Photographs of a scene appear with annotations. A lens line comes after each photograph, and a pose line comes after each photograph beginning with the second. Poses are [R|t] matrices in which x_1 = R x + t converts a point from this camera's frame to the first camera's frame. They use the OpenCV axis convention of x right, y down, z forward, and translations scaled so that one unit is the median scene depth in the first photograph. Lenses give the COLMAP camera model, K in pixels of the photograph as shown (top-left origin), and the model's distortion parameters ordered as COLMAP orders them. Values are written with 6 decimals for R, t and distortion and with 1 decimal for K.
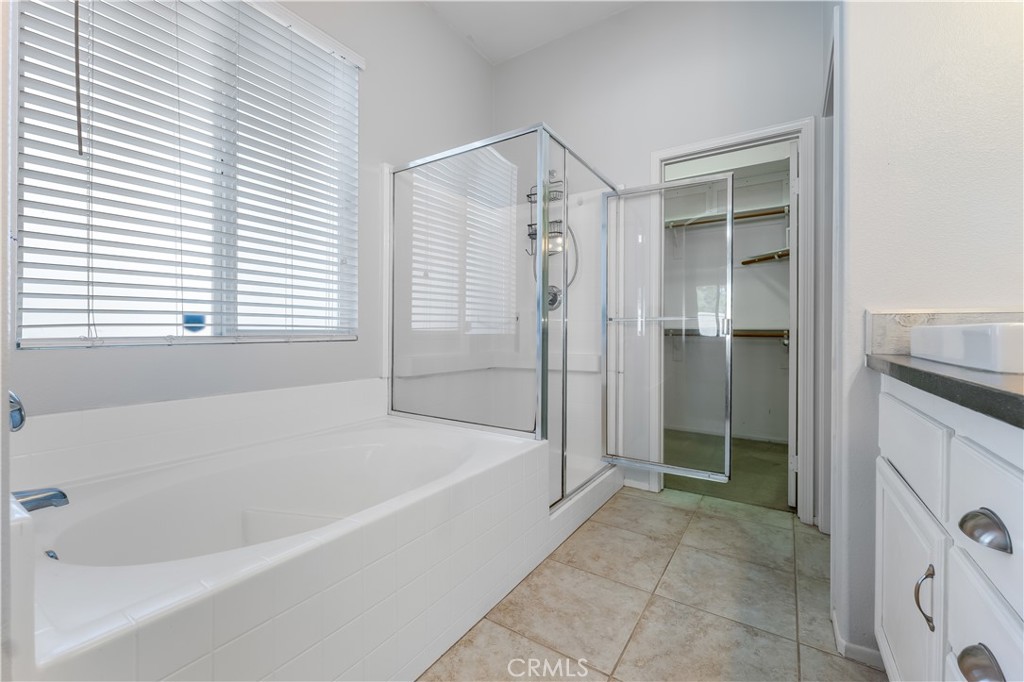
lens RADIAL K [[422.6, 0, 515.3], [0, 422.6, 336.8], [0, 0, 1]] dist [-0.001062, 0.000753]
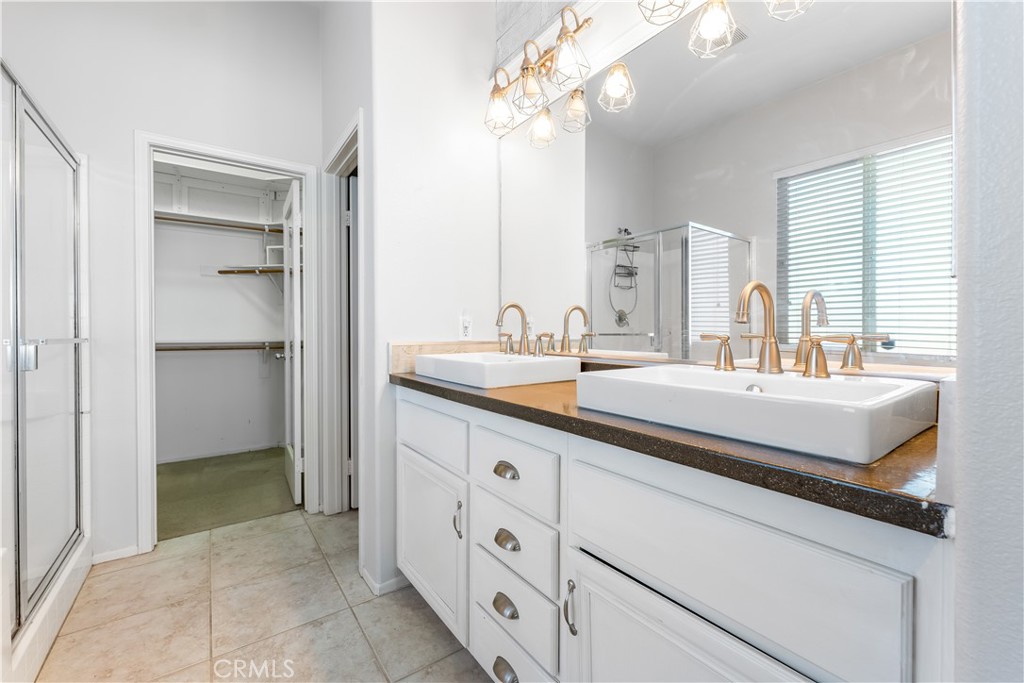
lens RADIAL K [[422.6, 0, 519.4], [0, 422.6, 335.3], [0, 0, 1]] dist [-0.001062, 0.000753]
pose [[0.353160, -0.012911, 0.935474, -0.231209], [0.010376, 0.999897, 0.009883, -0.066459], [-0.935506, 0.006216, 0.353257, 0.060390]]
